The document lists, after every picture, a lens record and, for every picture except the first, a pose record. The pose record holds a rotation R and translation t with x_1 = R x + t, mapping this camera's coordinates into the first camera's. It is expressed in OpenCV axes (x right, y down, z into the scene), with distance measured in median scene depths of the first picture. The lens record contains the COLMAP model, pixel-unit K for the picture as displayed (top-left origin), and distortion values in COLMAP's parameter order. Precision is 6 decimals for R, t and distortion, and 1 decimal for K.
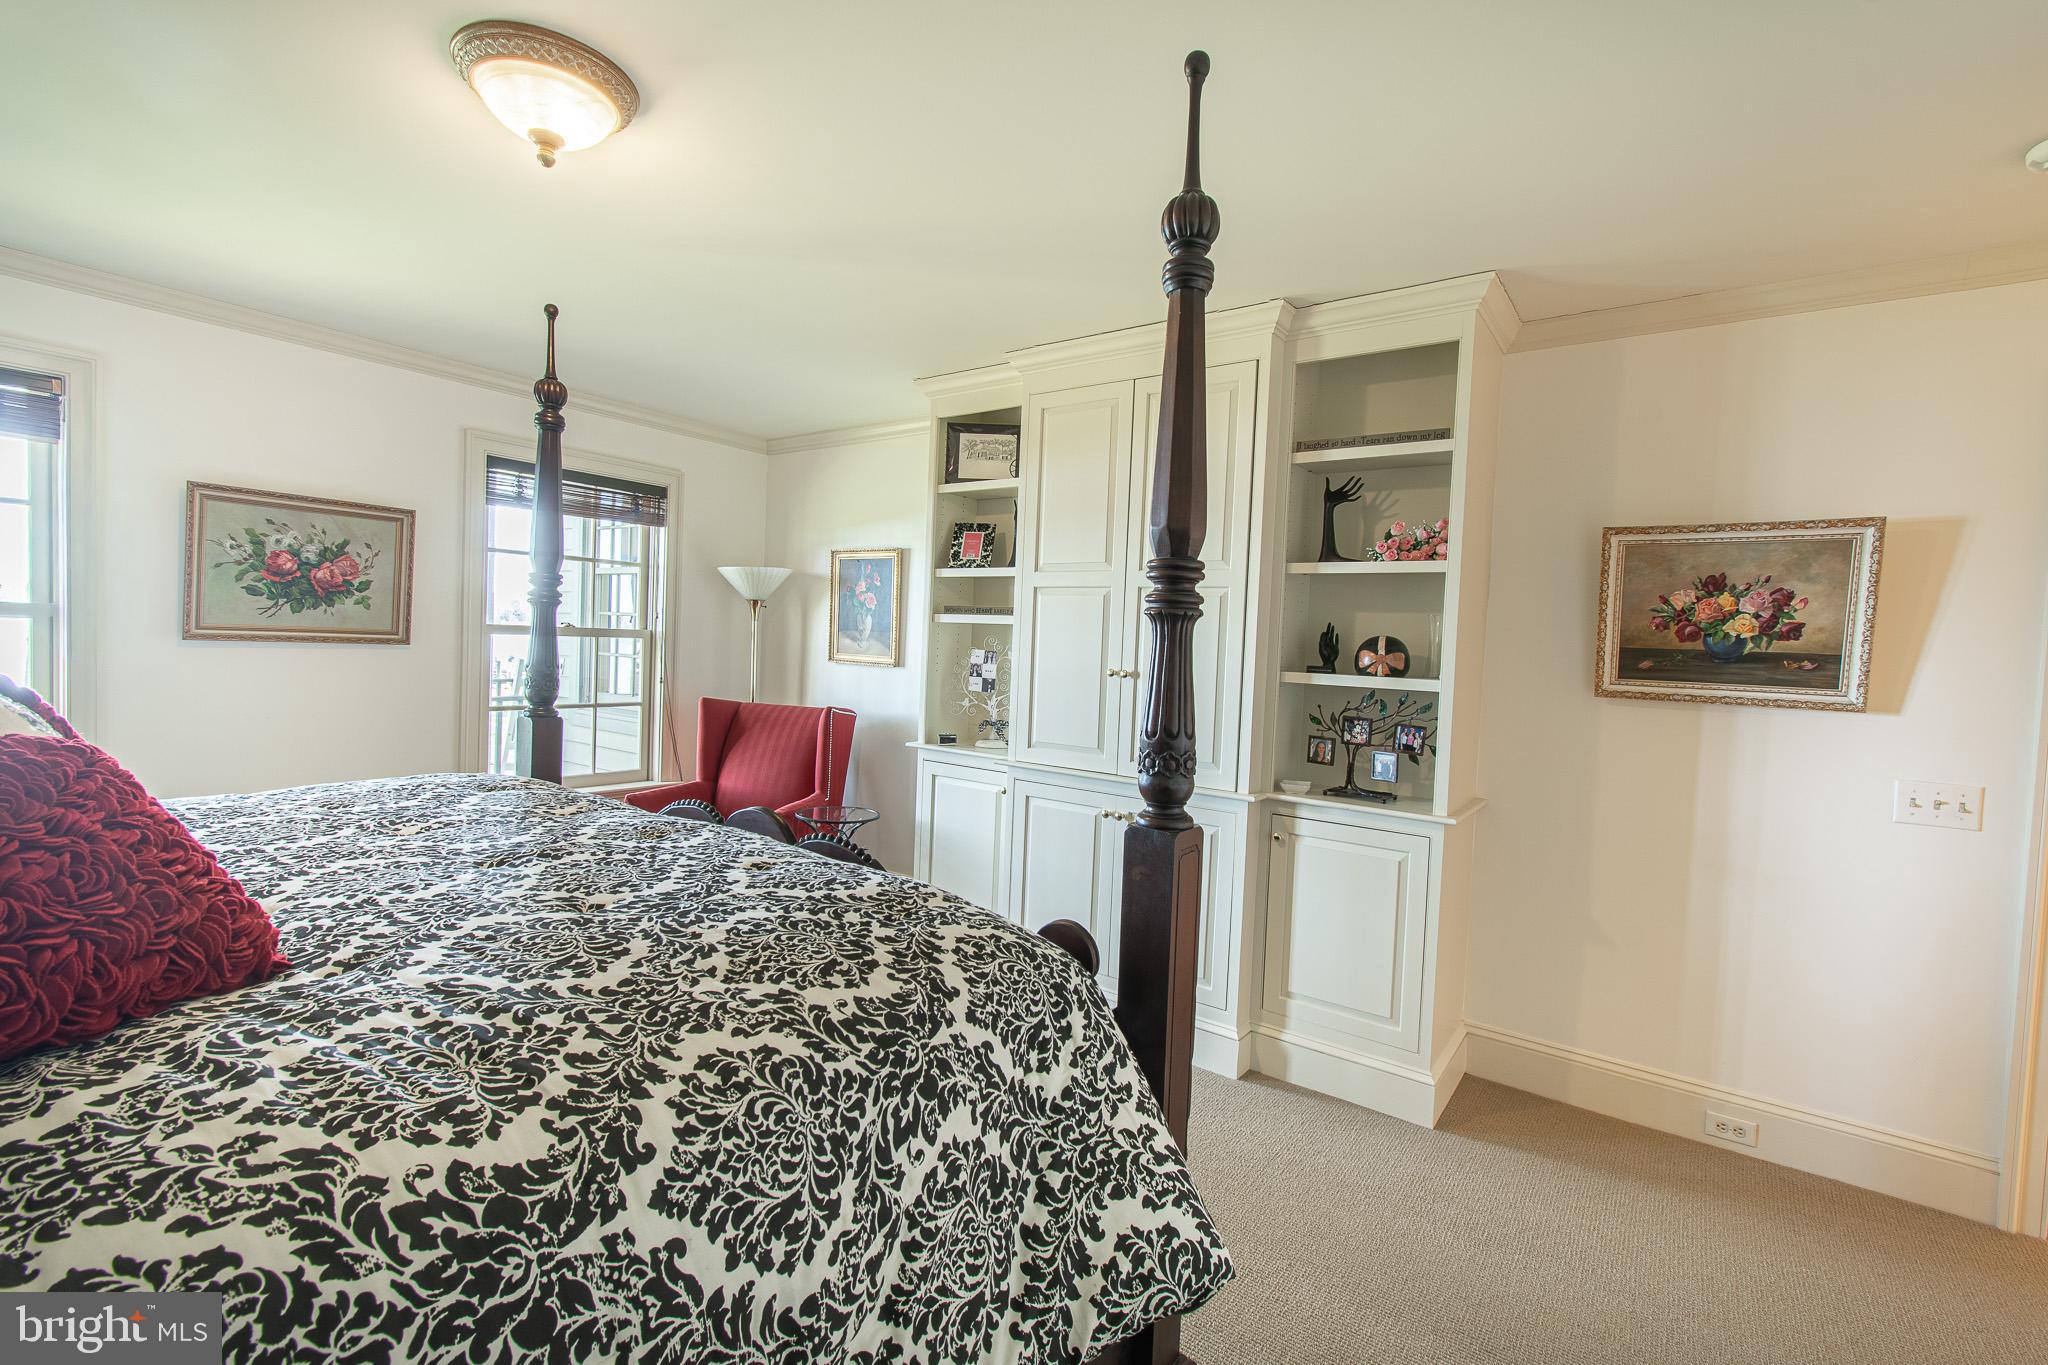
lens RADIAL K [[901.8, 0, 1029.4], [0, 901.8, 671.3], [0, 0, 1]] dist [0.003890, -0.002308]
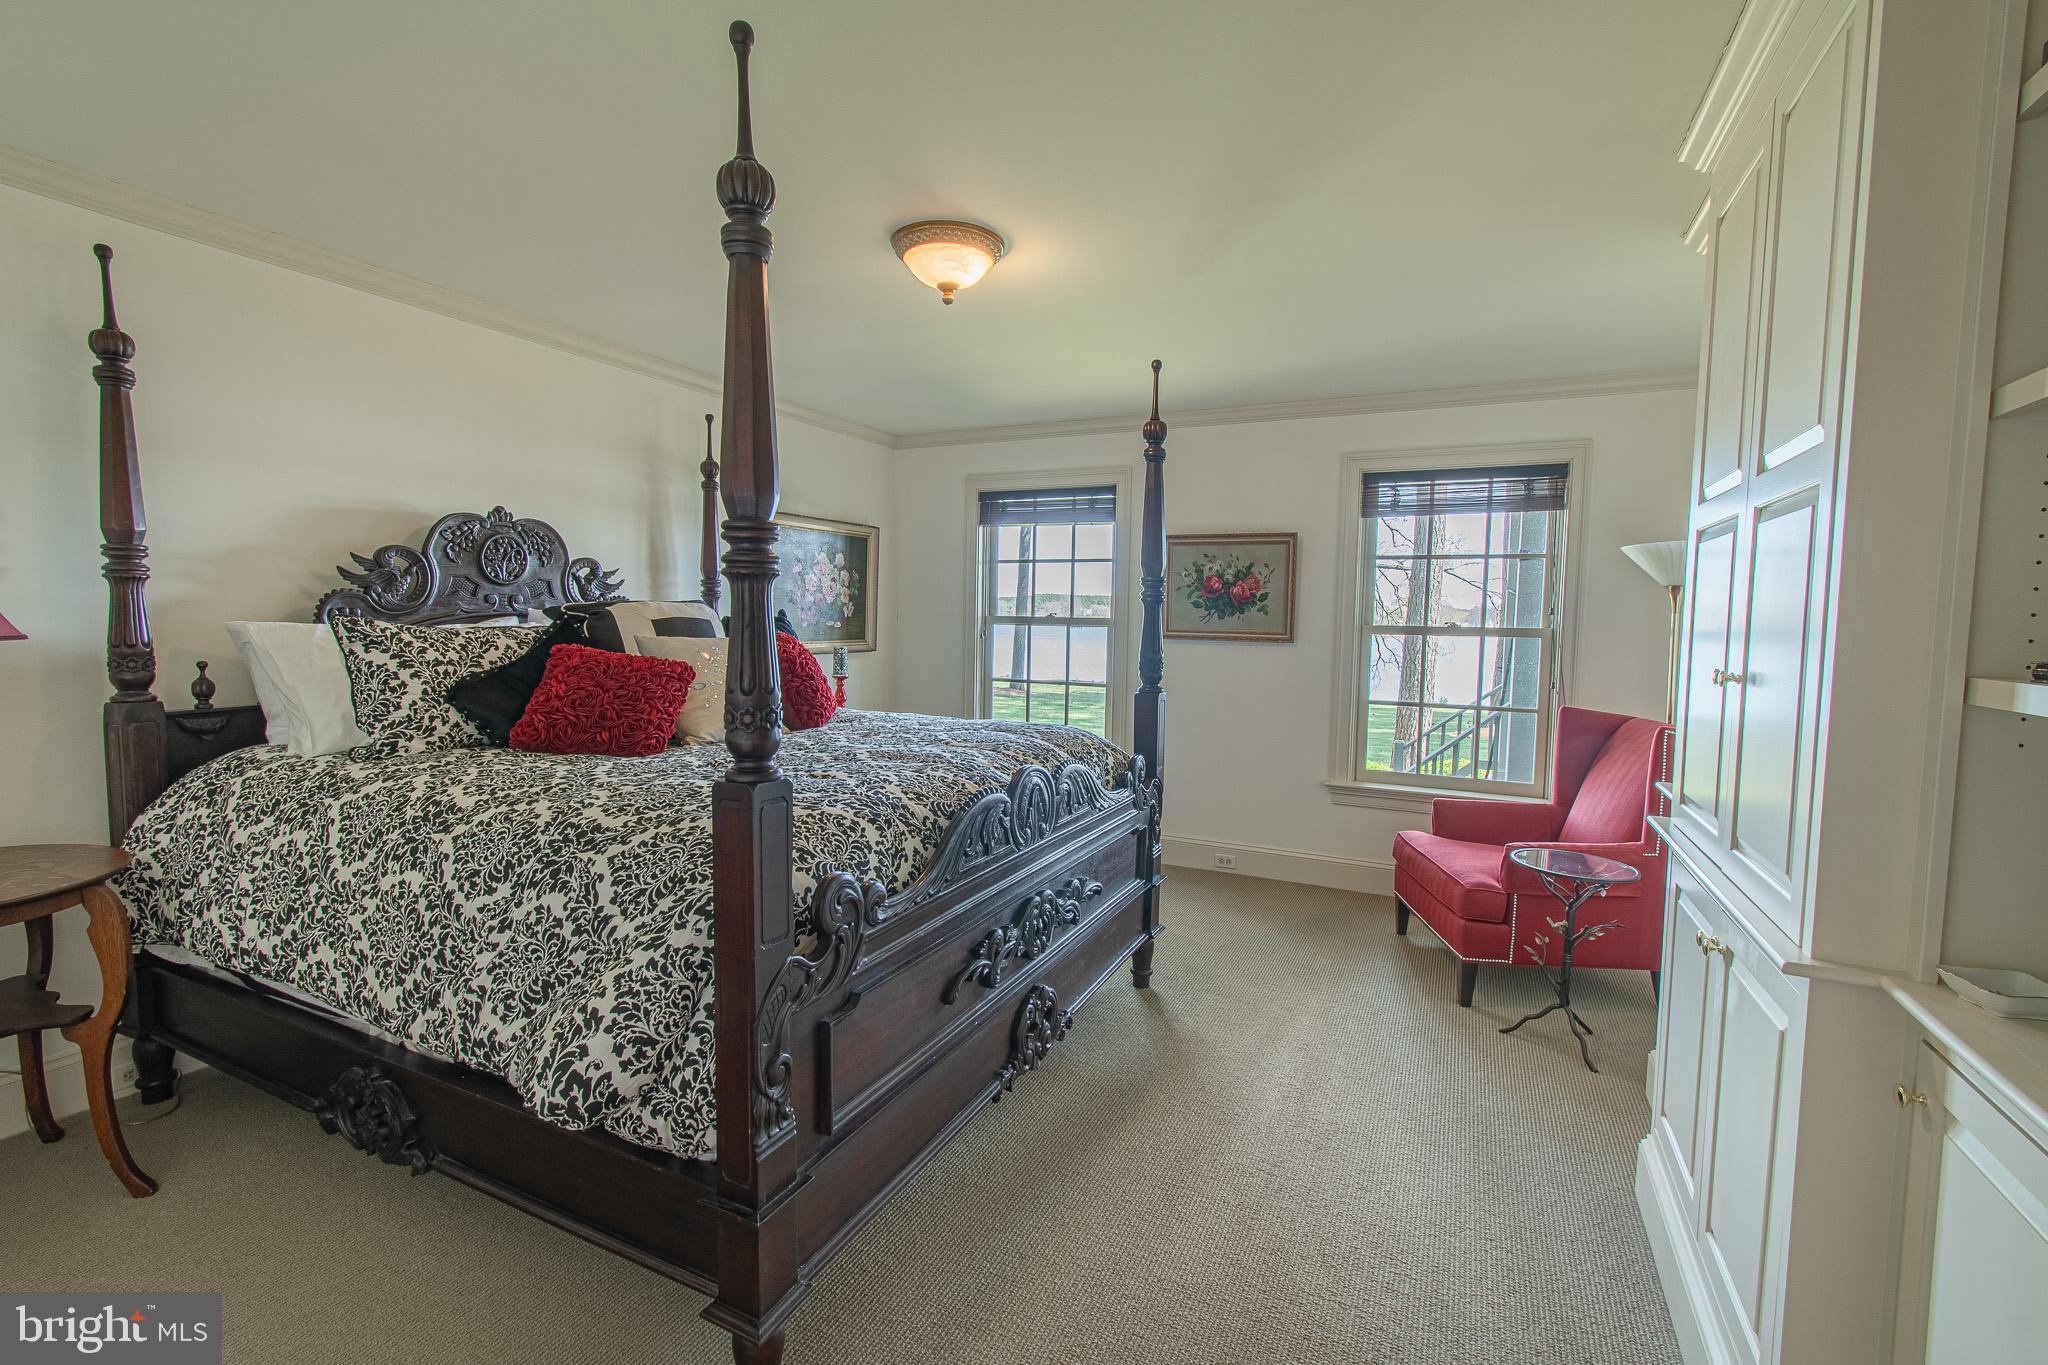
lens RADIAL K [[901.8, 0, 1014.6], [0, 901.8, 675.4], [0, 0, 1]] dist [0.003890, -0.002308]
pose [[0.169476, 0.025274, -0.985210, 1.278226], [-0.042136, 0.998943, 0.018378, 0.022655], [0.984633, 0.038399, 0.170362, 1.177046]]
